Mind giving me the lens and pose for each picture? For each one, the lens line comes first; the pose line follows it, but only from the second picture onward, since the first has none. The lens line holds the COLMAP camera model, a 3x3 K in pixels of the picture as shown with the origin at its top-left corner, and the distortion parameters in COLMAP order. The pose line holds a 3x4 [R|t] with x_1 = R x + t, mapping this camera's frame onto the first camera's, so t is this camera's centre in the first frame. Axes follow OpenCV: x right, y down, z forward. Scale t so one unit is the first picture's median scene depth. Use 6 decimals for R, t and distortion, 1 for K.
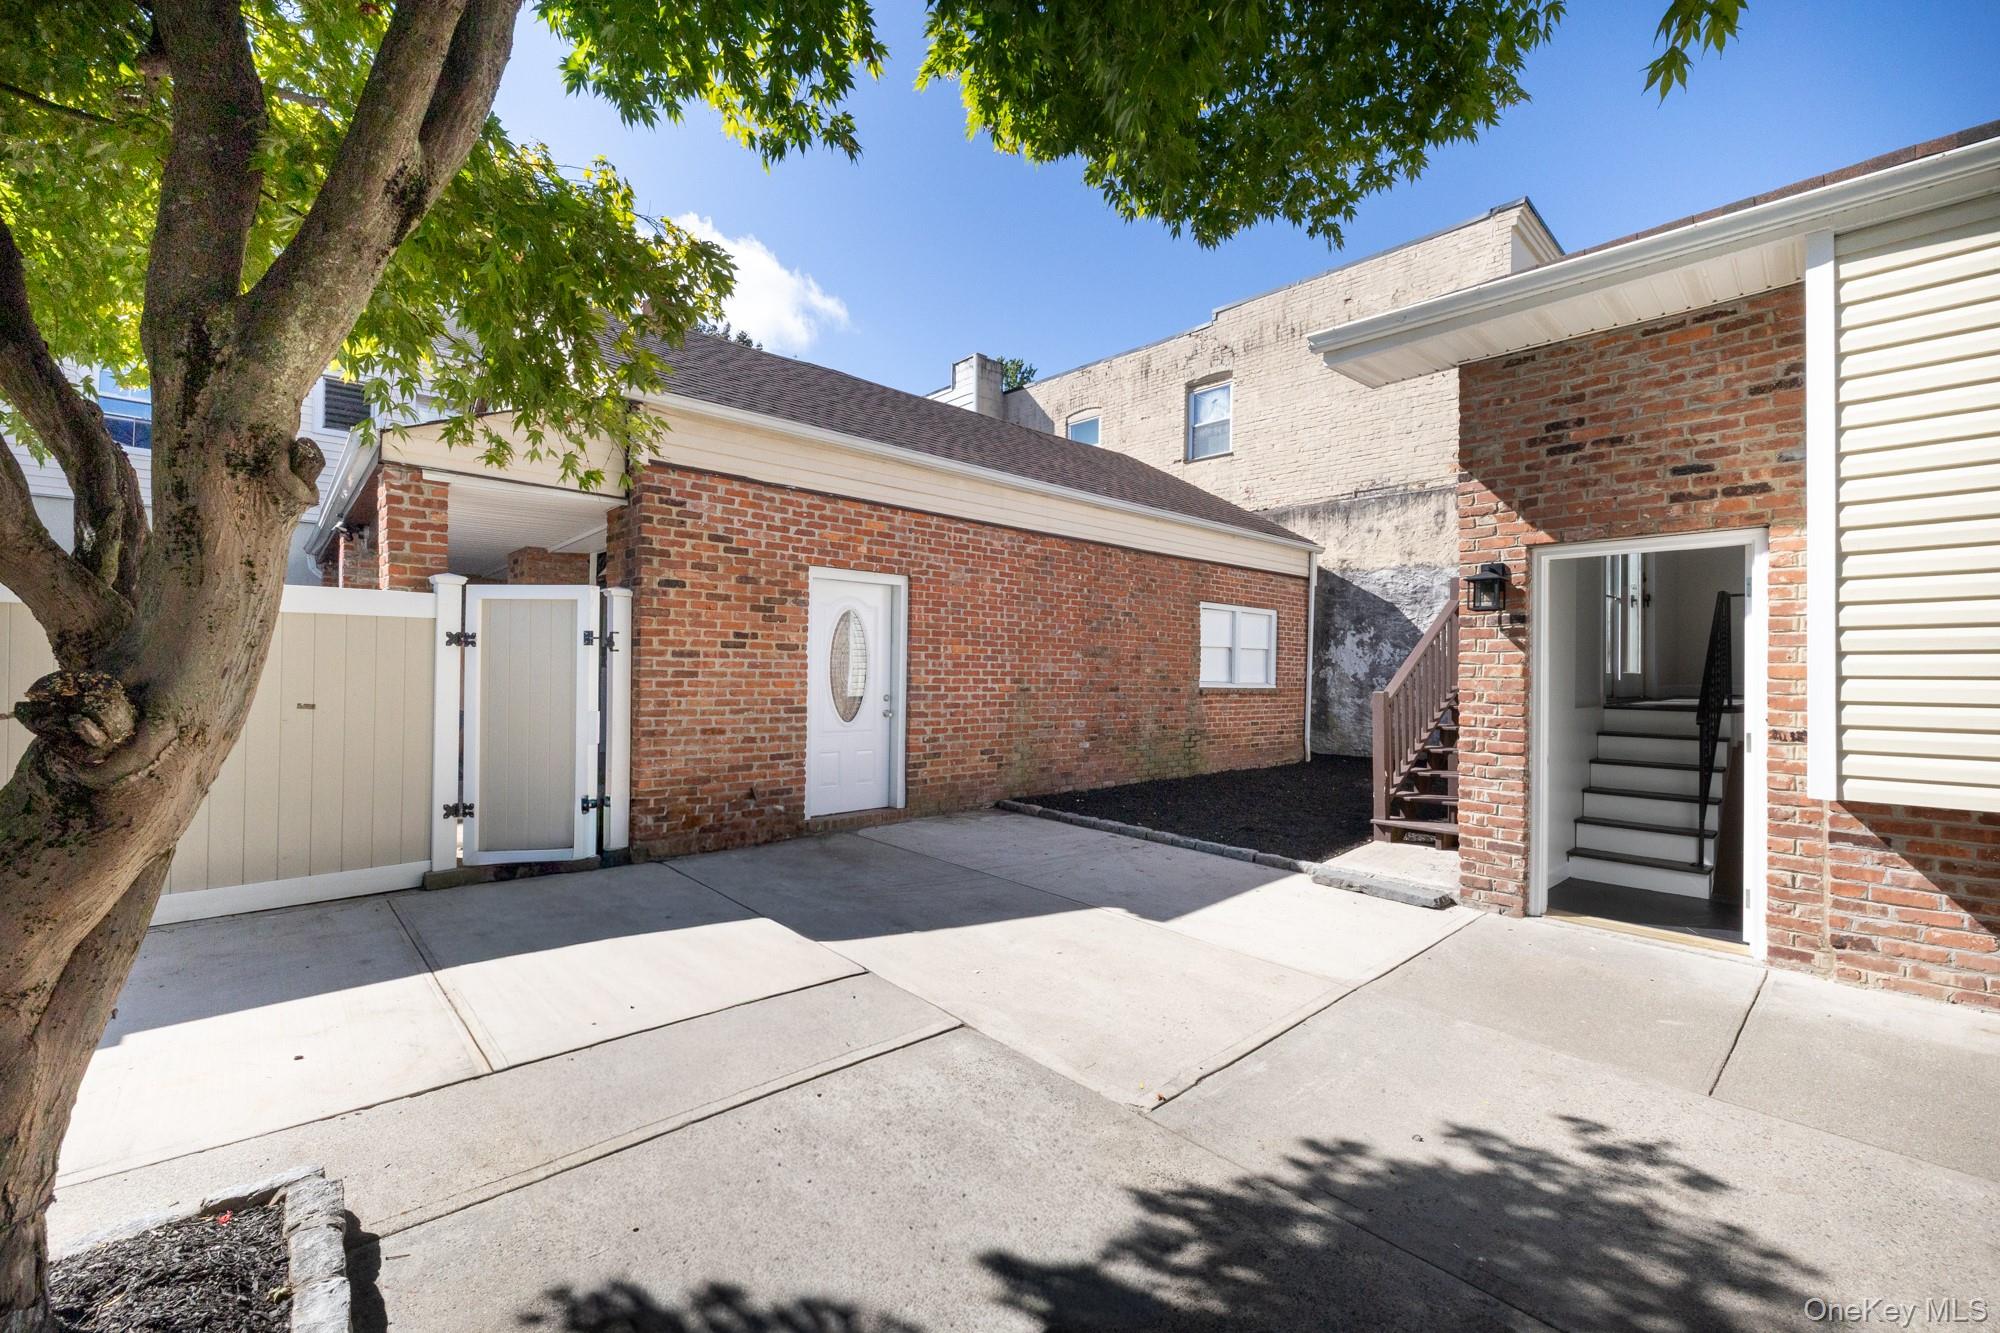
lens RADIAL K [[851.5, 0, 1000.0], [0, 851.5, 666.5], [0, 0, 1]] dist [-0.001084, -0.000065]
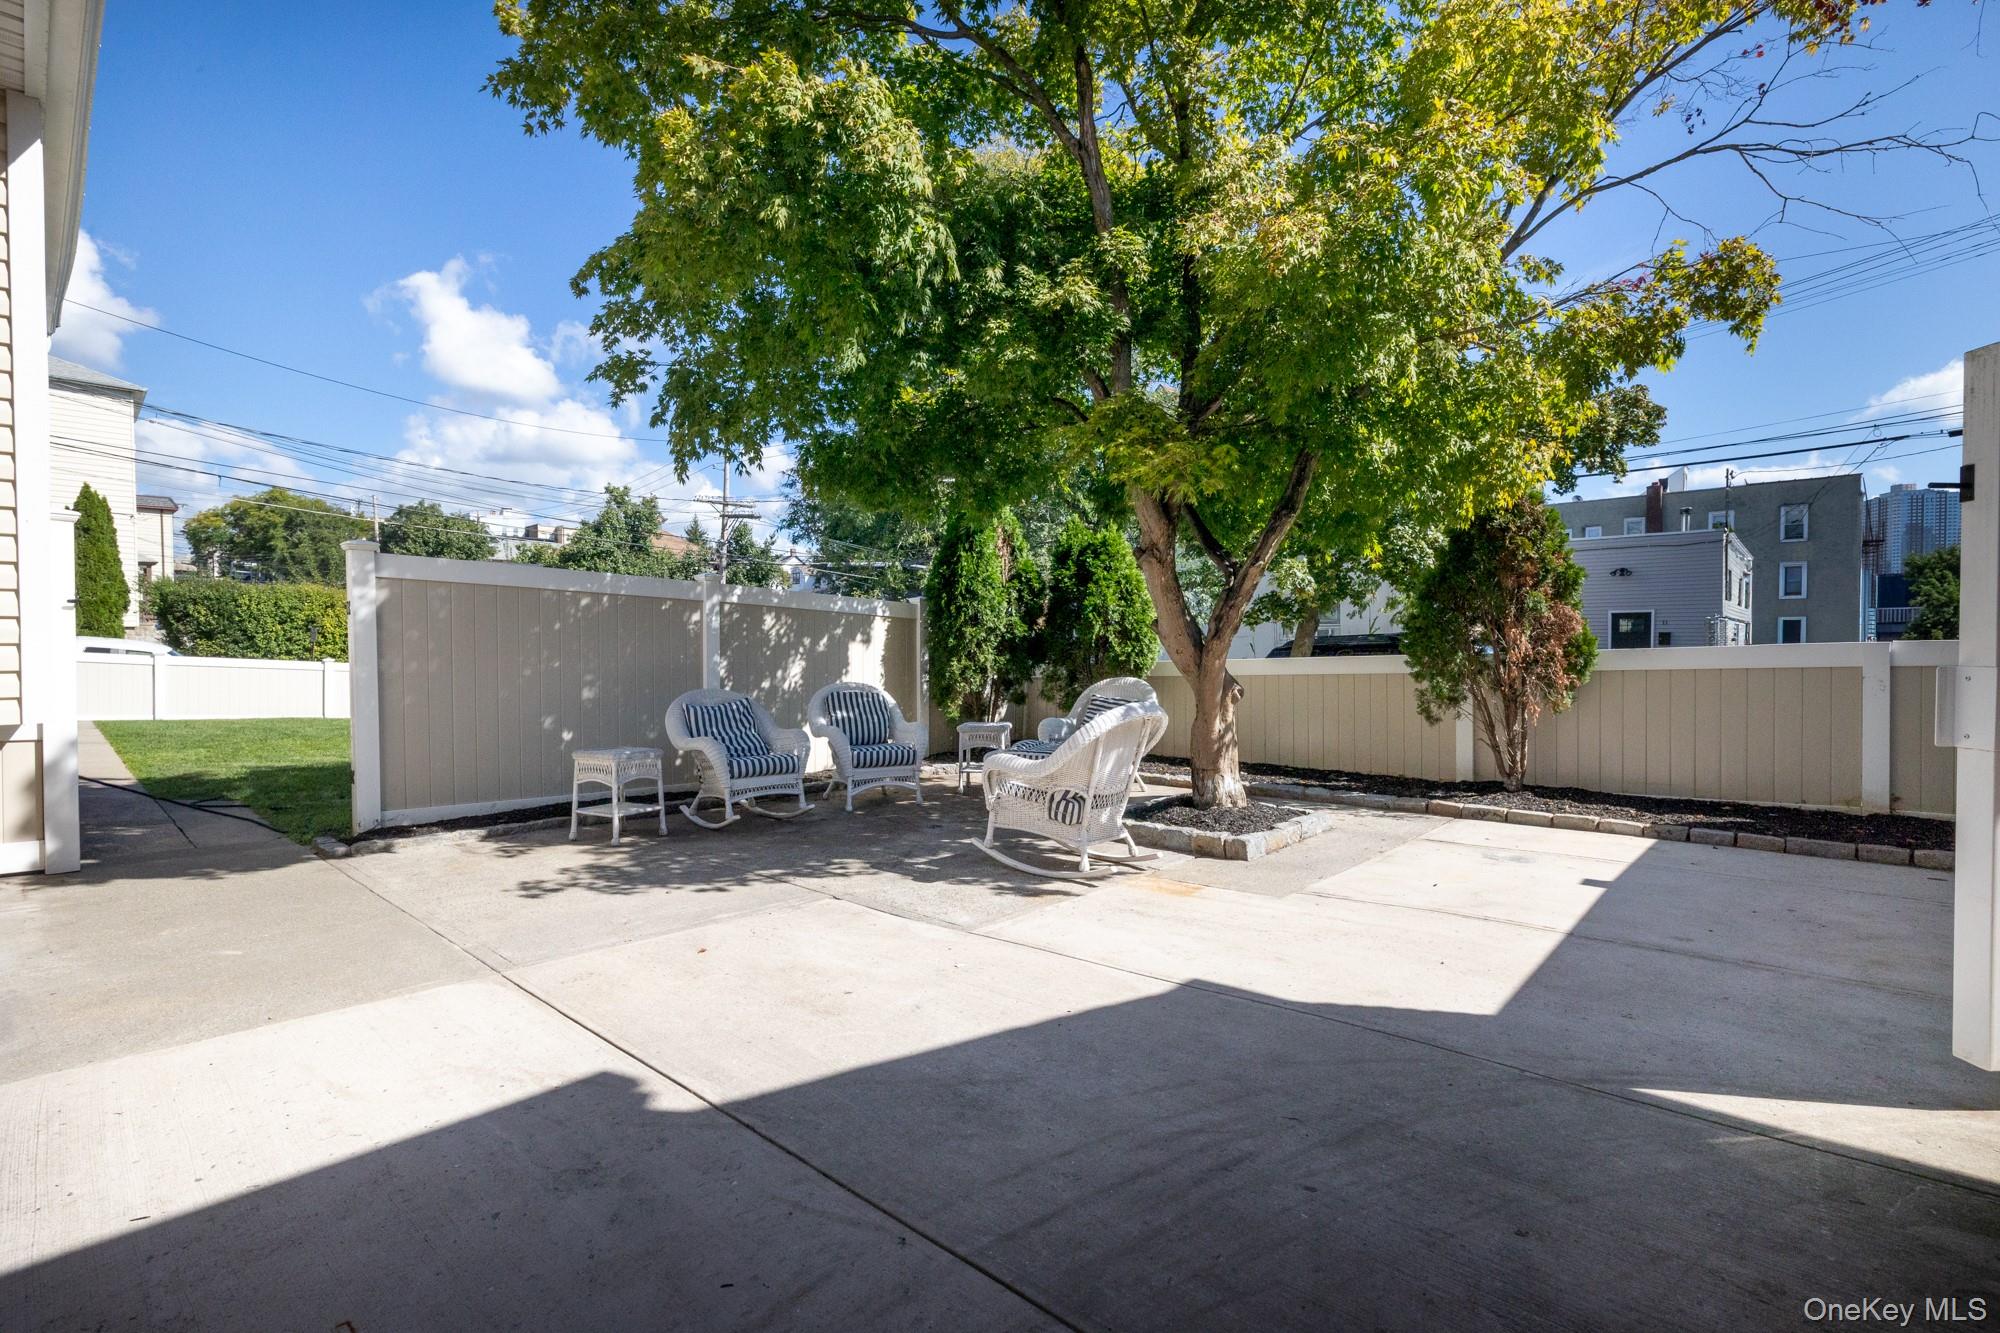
lens RADIAL K [[907.1, 0, 1000.0], [0, 907.1, 666.5], [0, 0, 1]] dist [0.001628, -0.000139]
pose [[-0.996121, -0.006390, -0.087759, 0.015302], [-0.006530, 0.999978, 0.001310, 0.078488], [0.087749, 0.001878, -0.996141, 1.839918]]
